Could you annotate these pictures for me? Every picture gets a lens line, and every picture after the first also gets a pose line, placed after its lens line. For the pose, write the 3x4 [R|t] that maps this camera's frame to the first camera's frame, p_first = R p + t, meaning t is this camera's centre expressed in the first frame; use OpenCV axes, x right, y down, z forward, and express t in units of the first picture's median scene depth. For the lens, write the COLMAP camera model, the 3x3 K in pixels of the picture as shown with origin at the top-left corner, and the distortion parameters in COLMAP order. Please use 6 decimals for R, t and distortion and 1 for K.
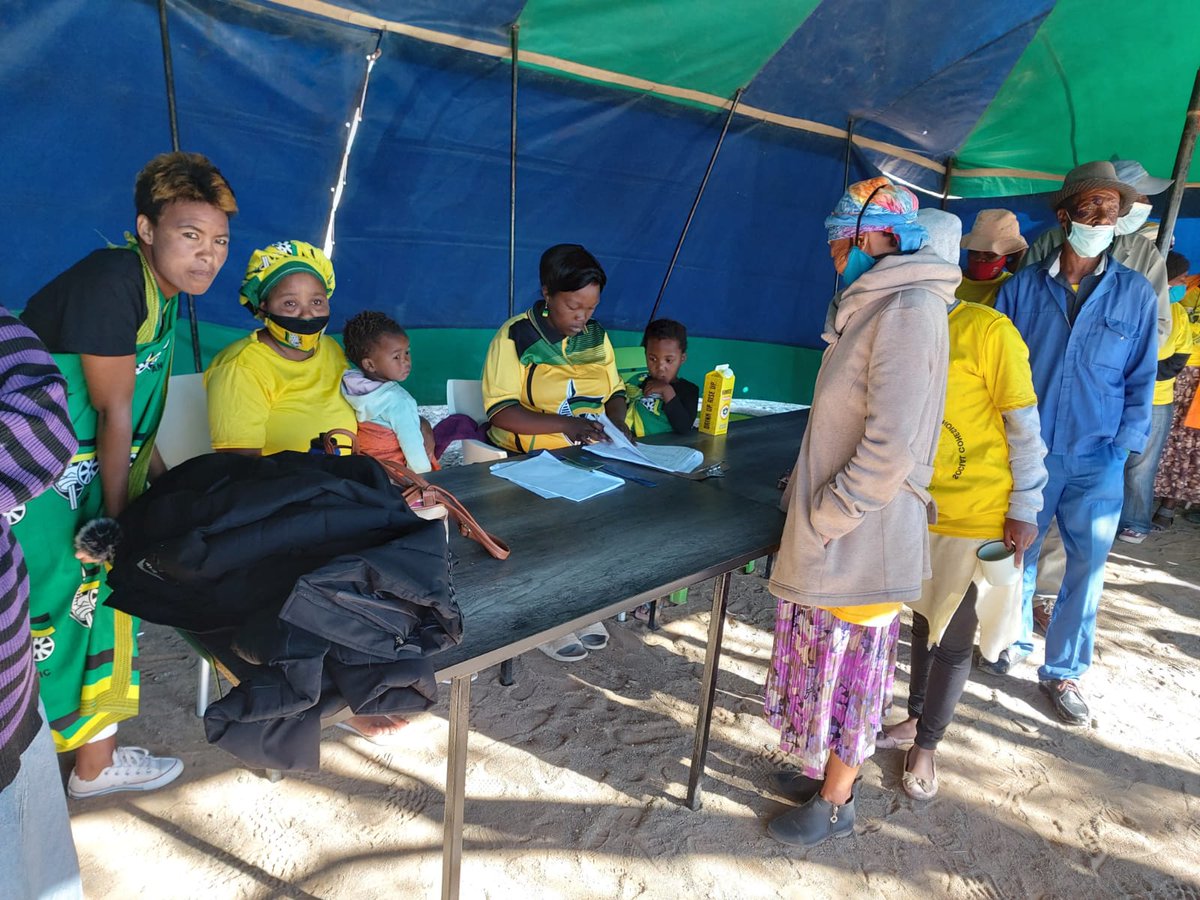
lens RADIAL K [[851.5, 0, 600.0], [0, 851.5, 450.0], [0, 0, 1]] dist [0.042923, -0.062619]
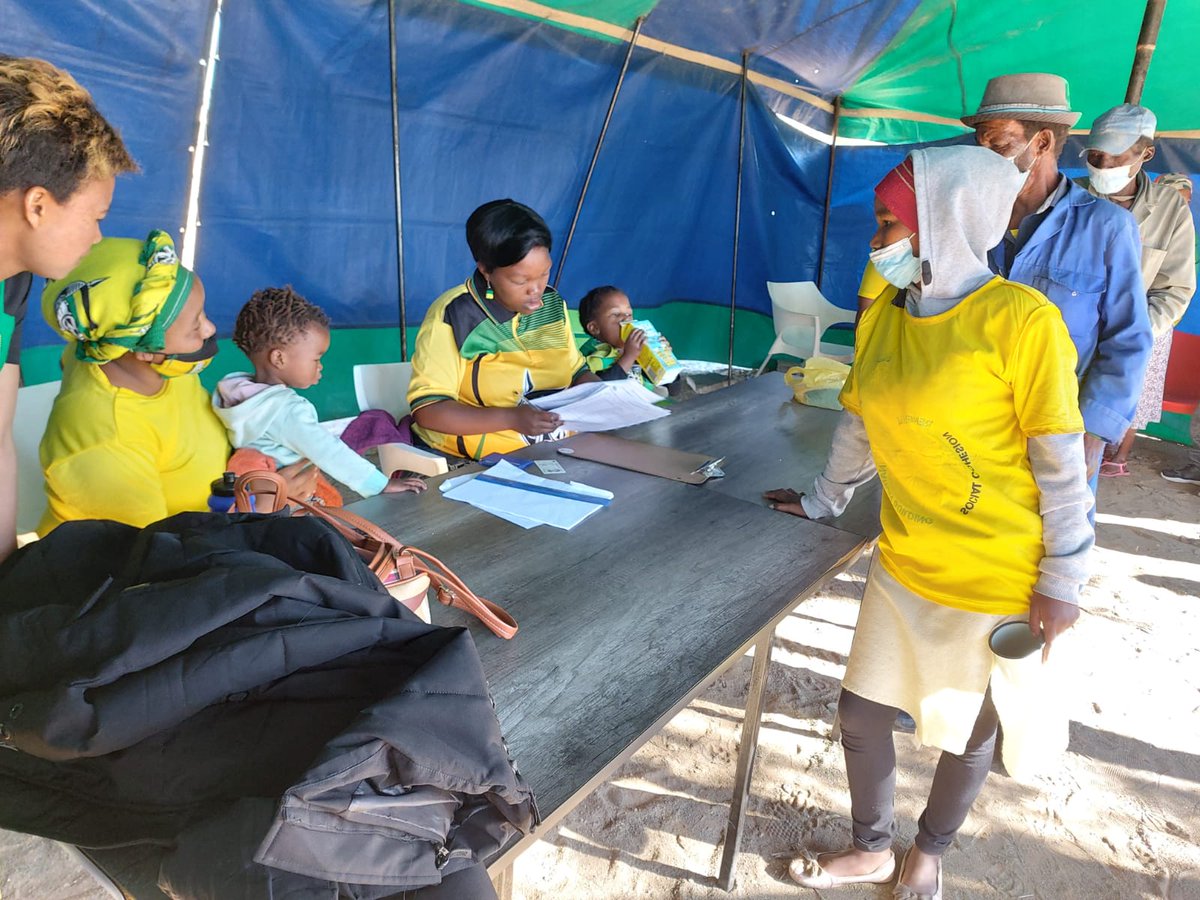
lens RADIAL K [[867.6, 0, 603.3], [0, 867.6, 424.5], [0, 0, 1]] dist [0.003770, -0.005213]
pose [[0.984618, -0.057027, 0.165151, -0.116018], [0.051654, 0.997992, 0.036654, -0.062111], [-0.166910, -0.027559, 0.985587, 0.199377]]
